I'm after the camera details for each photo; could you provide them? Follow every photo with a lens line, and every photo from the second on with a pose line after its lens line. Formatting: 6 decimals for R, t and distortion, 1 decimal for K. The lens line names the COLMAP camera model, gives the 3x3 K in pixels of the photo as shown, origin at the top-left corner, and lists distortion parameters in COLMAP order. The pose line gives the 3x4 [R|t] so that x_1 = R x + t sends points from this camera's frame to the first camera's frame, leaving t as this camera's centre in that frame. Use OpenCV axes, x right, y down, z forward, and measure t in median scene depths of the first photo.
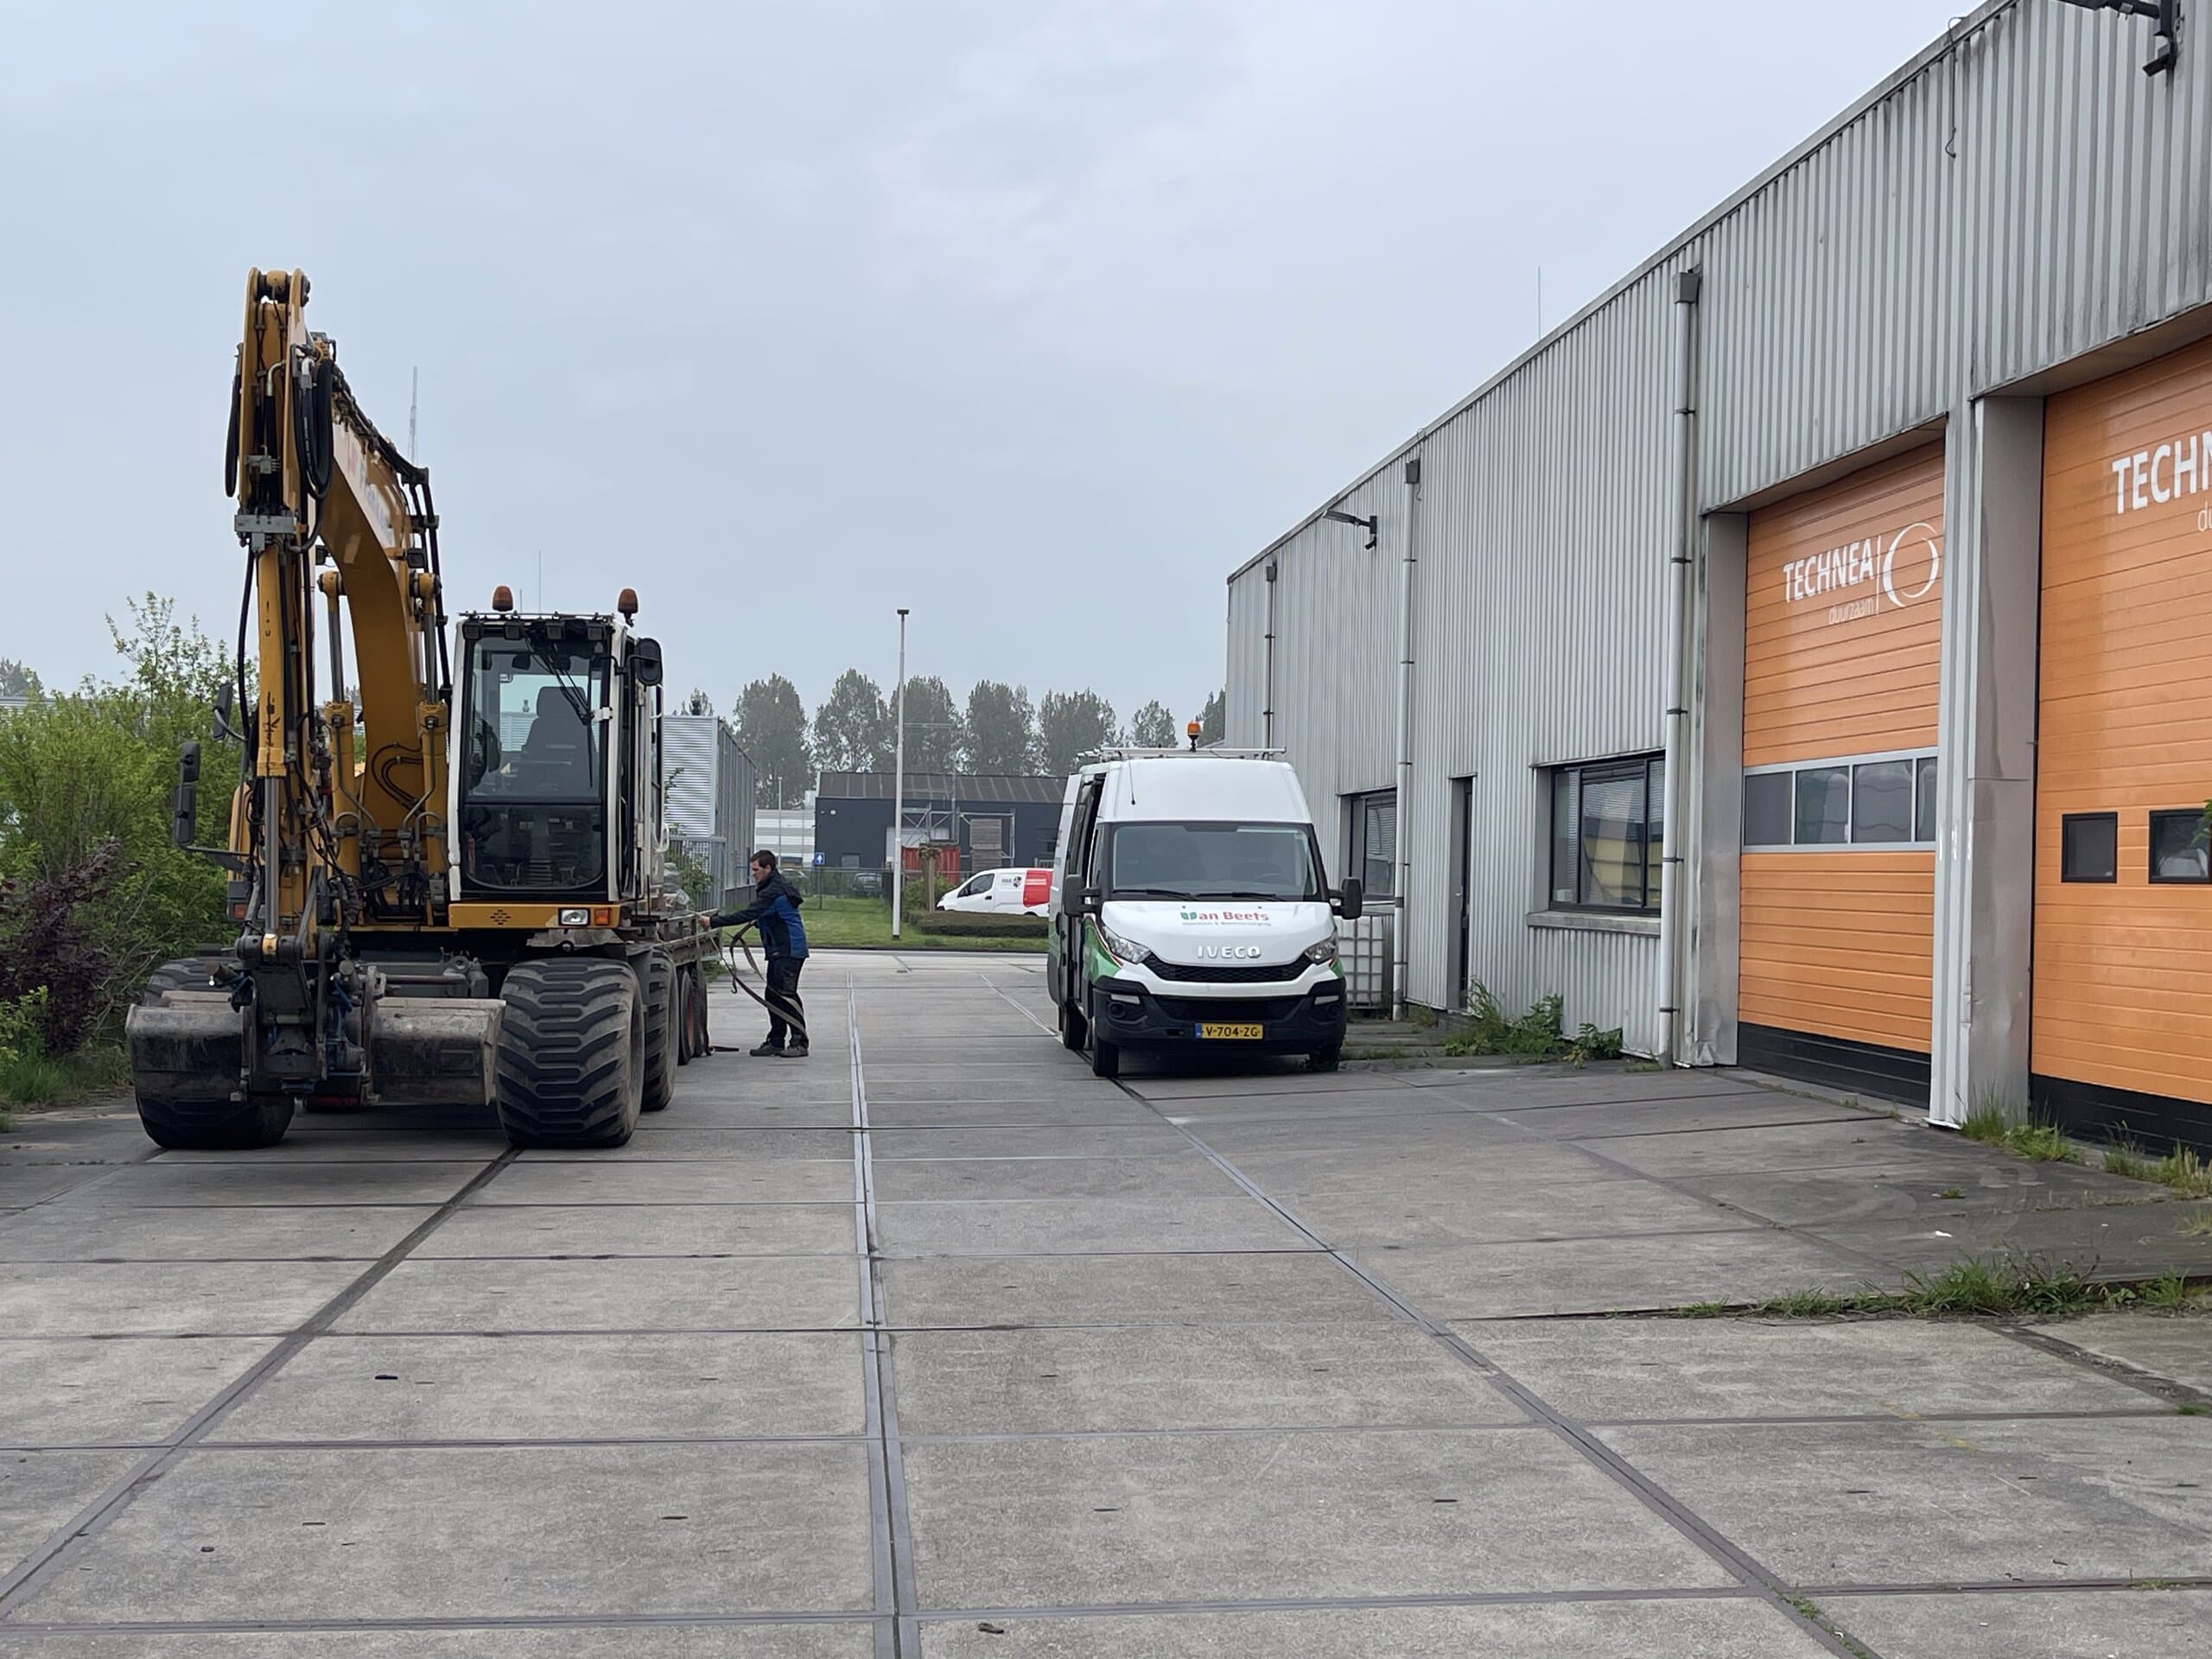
lens RADIAL K [[2846.9, 0, 1106.0], [0, 2846.9, 829.5], [0, 0, 1]] dist [0.185022, -0.658742]
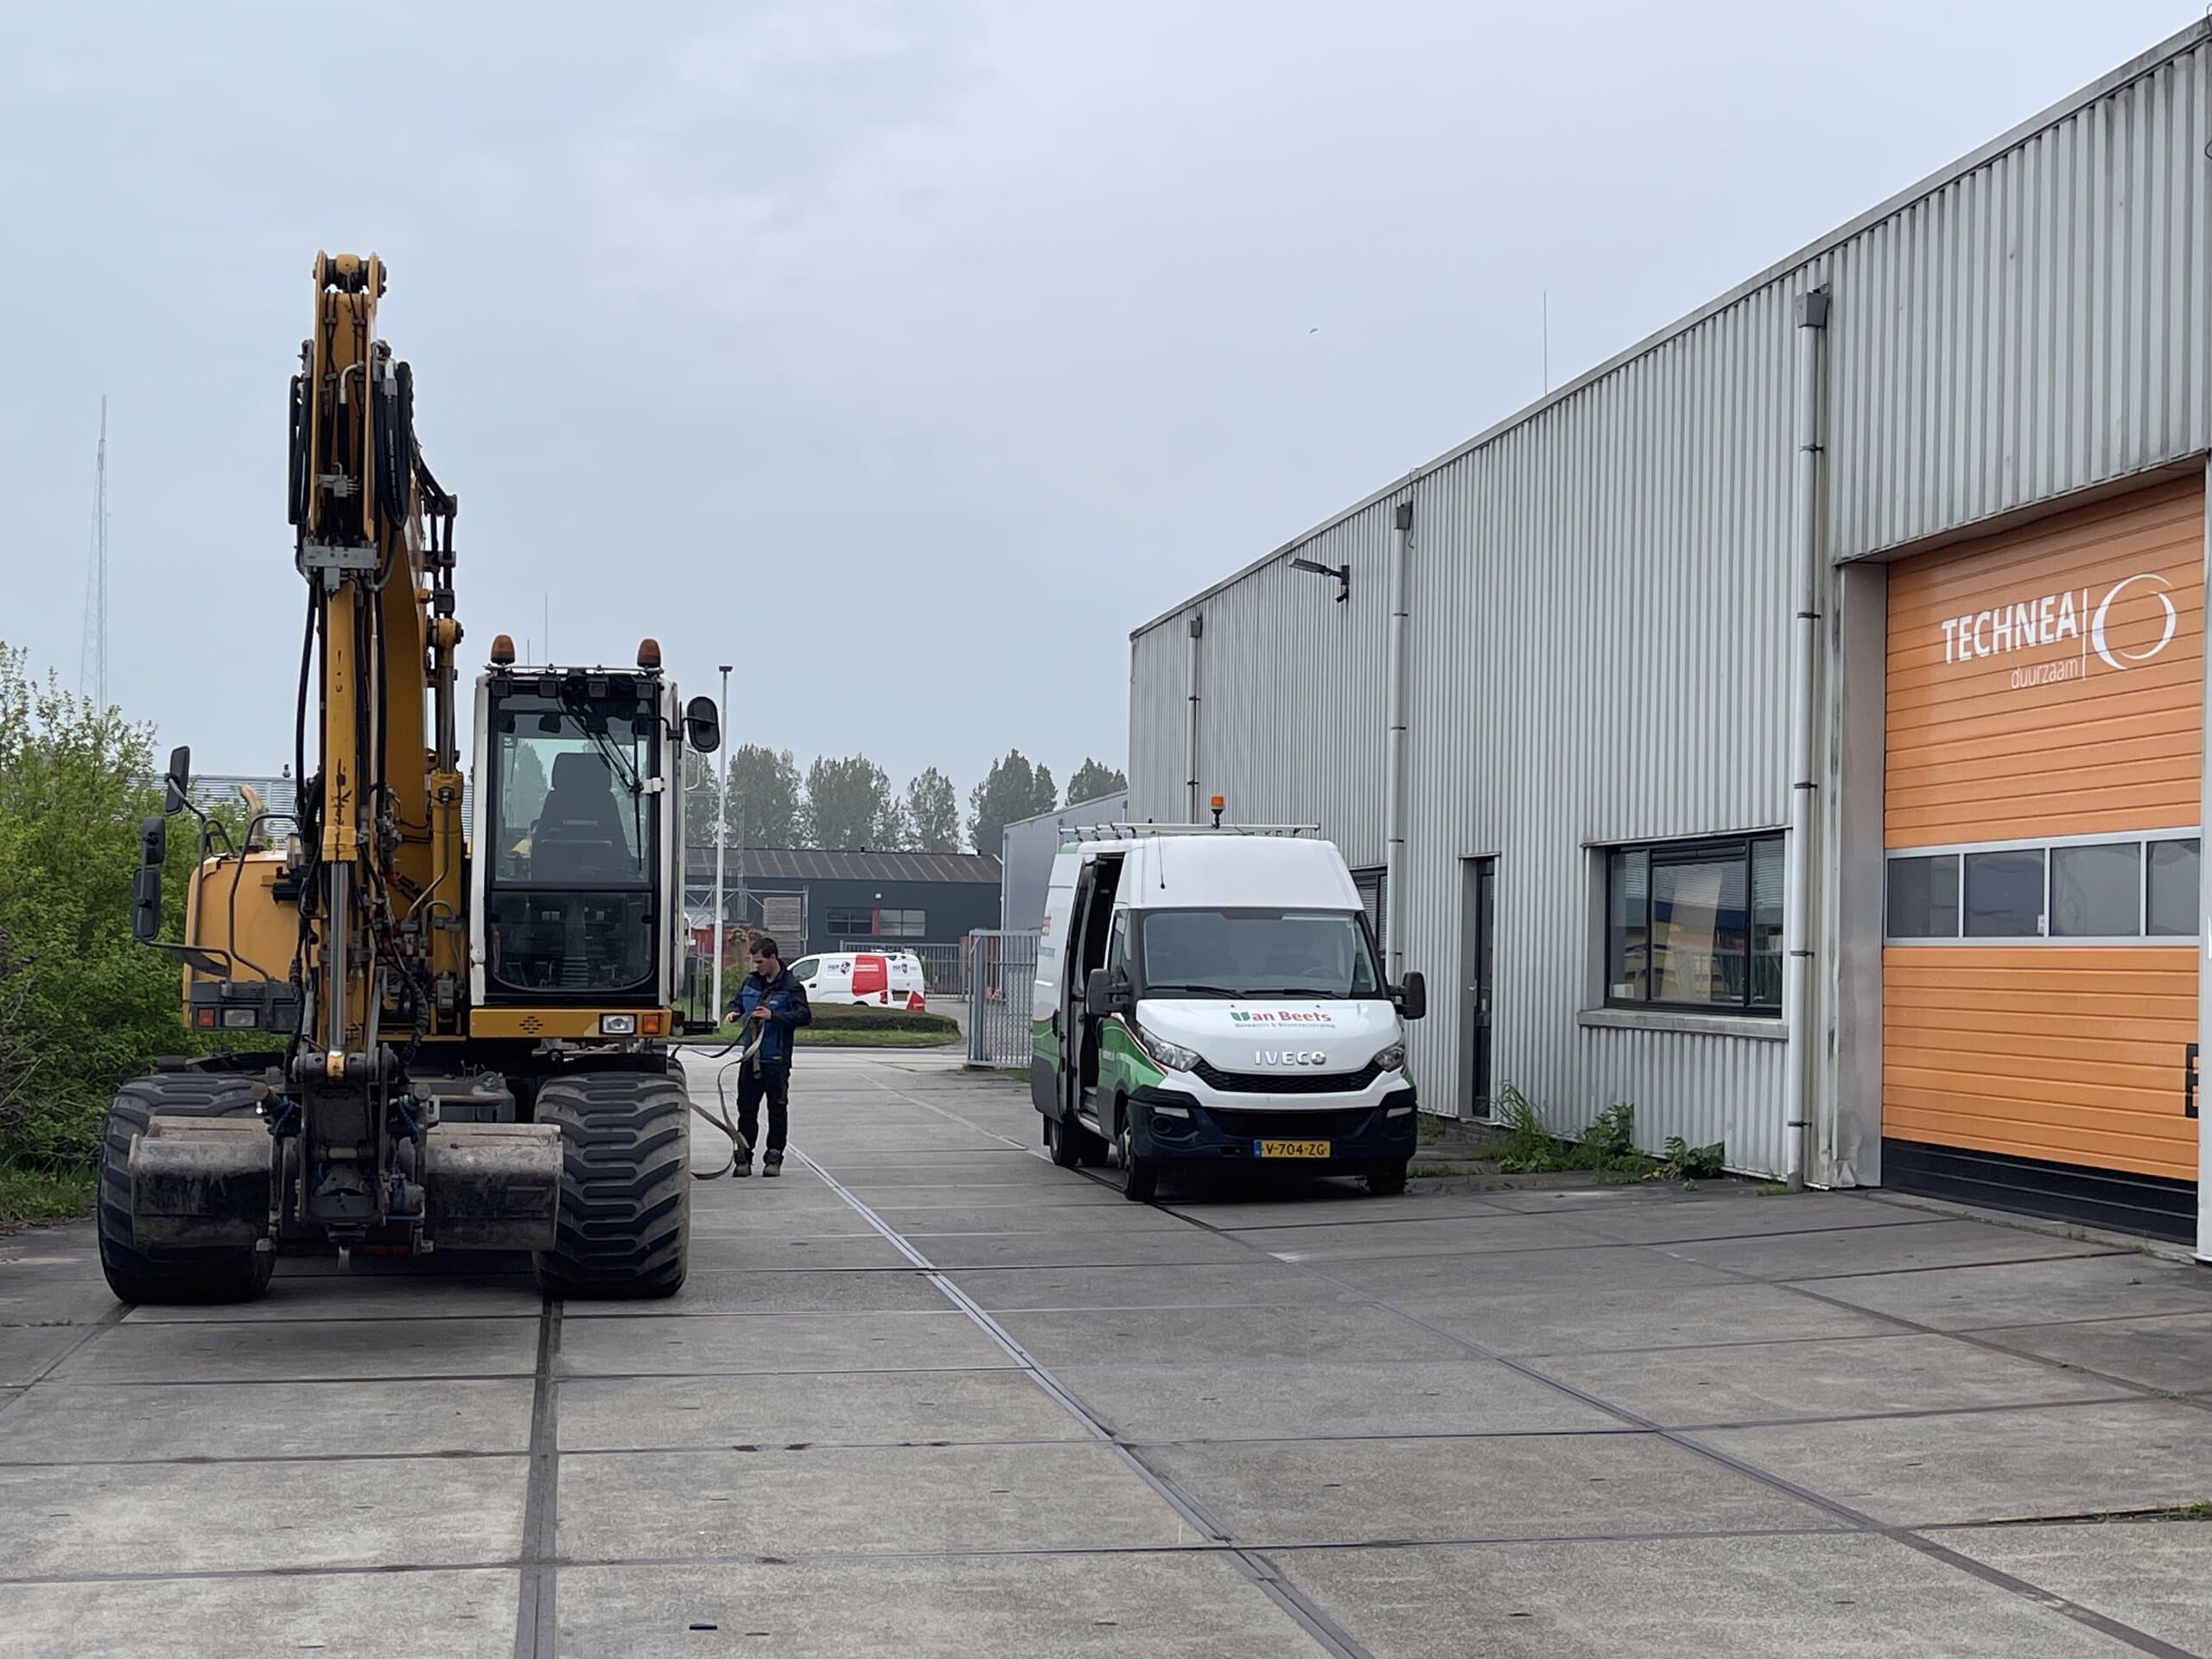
lens RADIAL K [[3099.0, 0, 1106.0], [0, 3099.0, 829.5], [0, 0, 1]] dist [0.176645, -0.610550]
pose [[0.997427, 0.002532, 0.071645, -0.087944], [-0.000720, 0.999679, -0.025313, -0.003159], [-0.071686, 0.025196, 0.997109, 0.056044]]
